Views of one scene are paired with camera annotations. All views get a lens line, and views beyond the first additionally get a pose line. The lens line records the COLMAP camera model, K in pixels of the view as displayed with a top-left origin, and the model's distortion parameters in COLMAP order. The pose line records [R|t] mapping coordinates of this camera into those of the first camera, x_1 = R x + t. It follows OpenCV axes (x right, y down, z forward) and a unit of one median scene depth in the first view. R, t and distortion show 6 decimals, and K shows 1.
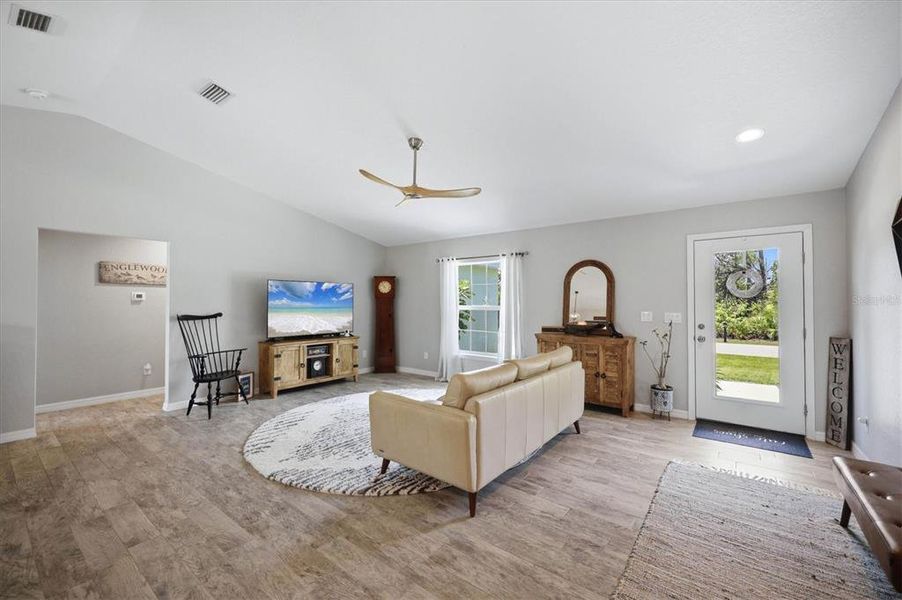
lens RADIAL K [[370.3, 0, 454.1], [0, 370.3, 296.3], [0, 0, 1]] dist [-0.001172, -0.000016]
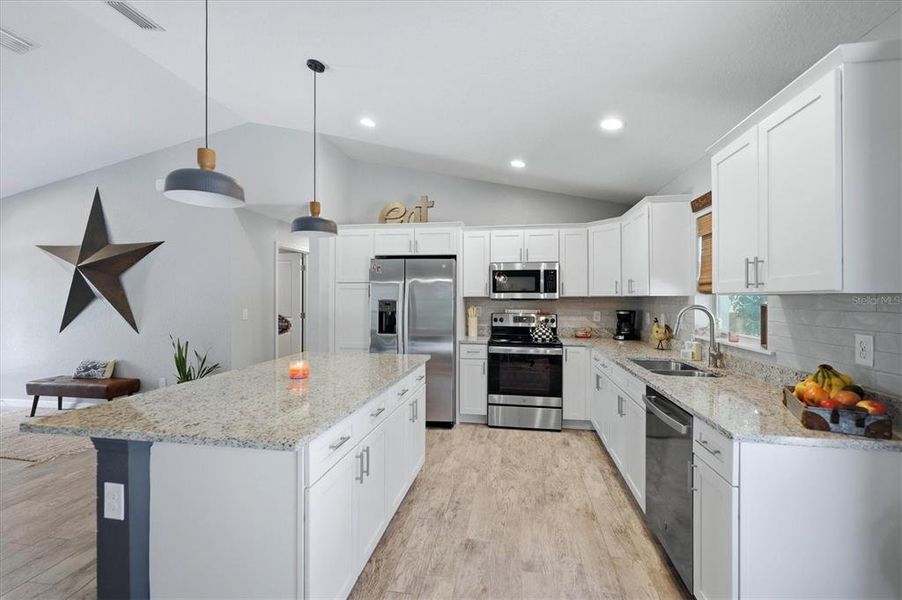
lens RADIAL K [[387.6, 0, 451.9], [0, 387.6, 298.2], [0, 0, 1]] dist [0.000448, -0.000243]
pose [[-0.469101, -0.002281, 0.883141, -0.905317], [-0.013378, 0.999900, -0.004523, -0.003788], [-0.883043, -0.013937, -0.469085, 0.021091]]
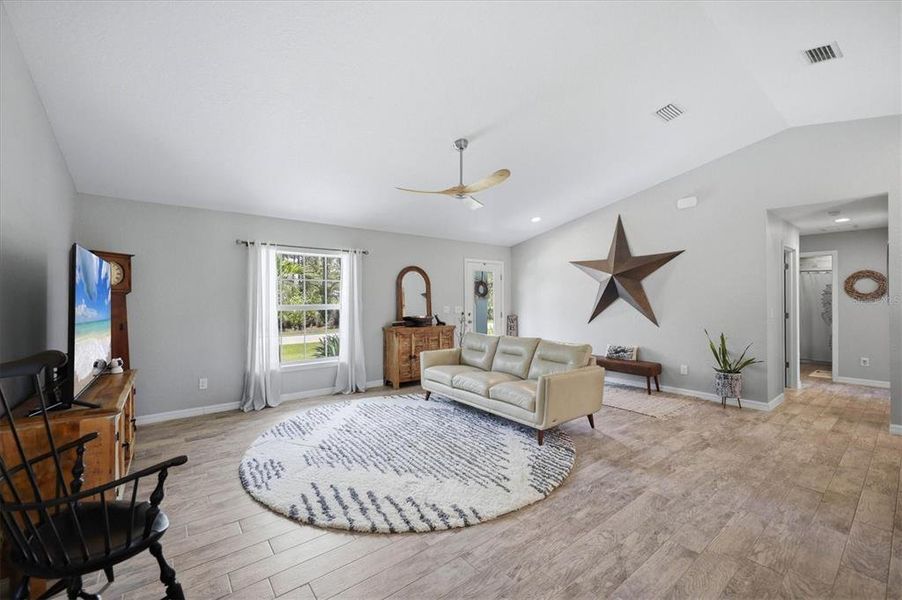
lens RADIAL K [[369.3, 0, 451.3], [0, 369.3, 295.4], [0, 0, 1]] dist [0.000372, 0.000022]
pose [[0.246858, 0.008200, 0.969017, -0.952312], [-0.009763, 0.999934, -0.005975, 0.007872], [-0.969002, -0.007985, 0.246922, 0.668769]]
